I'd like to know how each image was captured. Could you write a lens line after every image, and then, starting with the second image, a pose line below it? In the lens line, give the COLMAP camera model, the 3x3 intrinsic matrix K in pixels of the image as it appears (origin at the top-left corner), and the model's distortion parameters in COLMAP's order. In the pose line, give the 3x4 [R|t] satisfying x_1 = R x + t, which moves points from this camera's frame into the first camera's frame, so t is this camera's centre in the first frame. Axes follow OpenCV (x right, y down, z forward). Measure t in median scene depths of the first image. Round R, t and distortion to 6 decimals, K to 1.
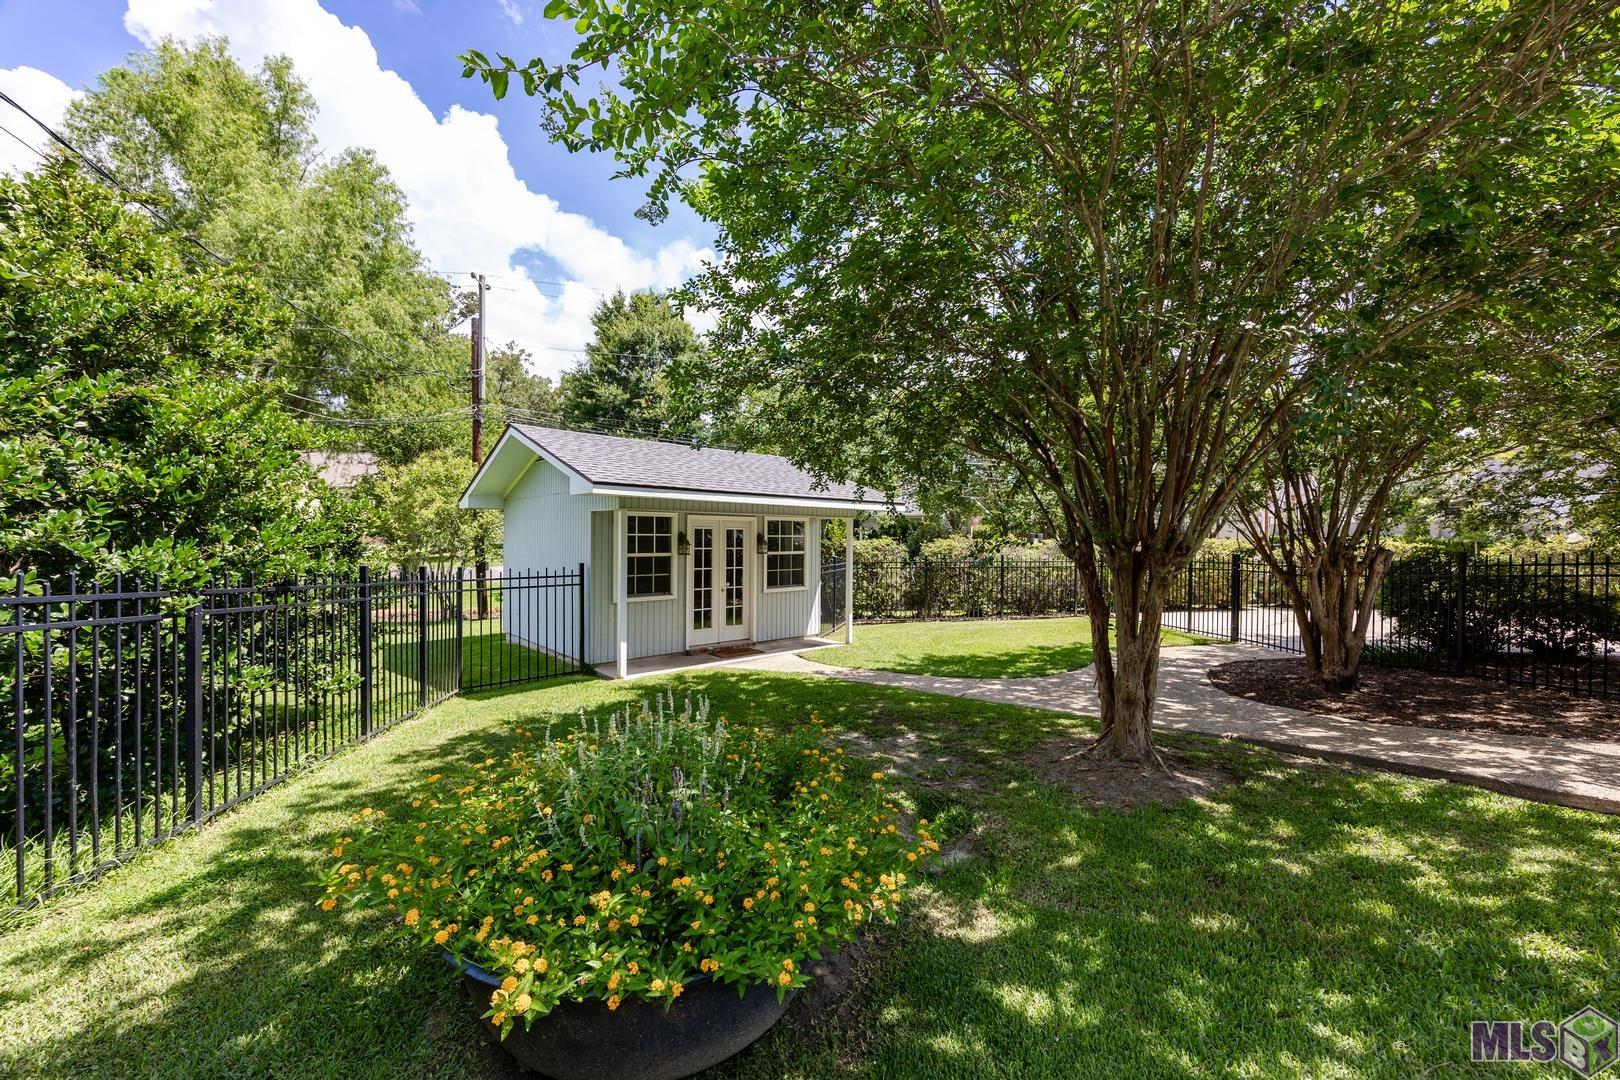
lens RADIAL K [[615.6, 0, 817.6], [0, 615.6, 545.3], [0, 0, 1]] dist [-0.000238, -0.000252]
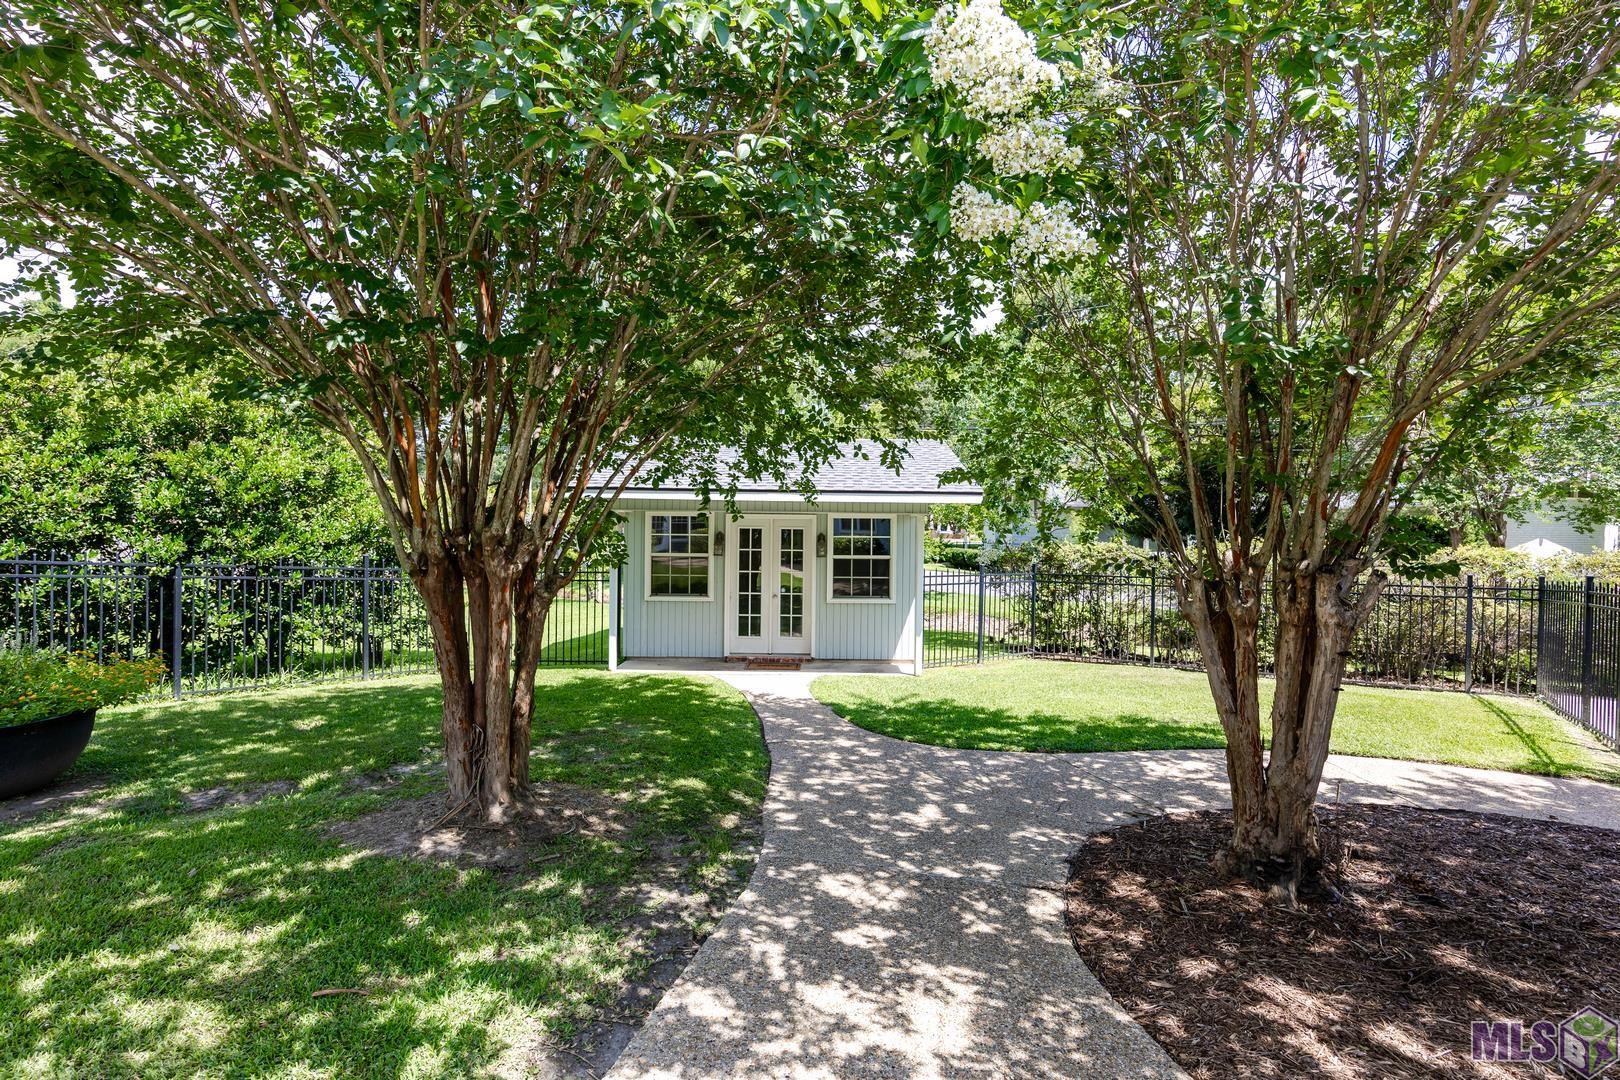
lens RADIAL K [[723.5, 0, 810.0], [0, 723.5, 540.0], [0, 0, 1]] dist [-0.028627, -0.000151]
pose [[0.732197, -0.004055, -0.681081, 0.615741], [-0.008710, 0.999845, -0.015317, 0.006635], [0.681038, 0.017147, 0.732048, 0.262992]]
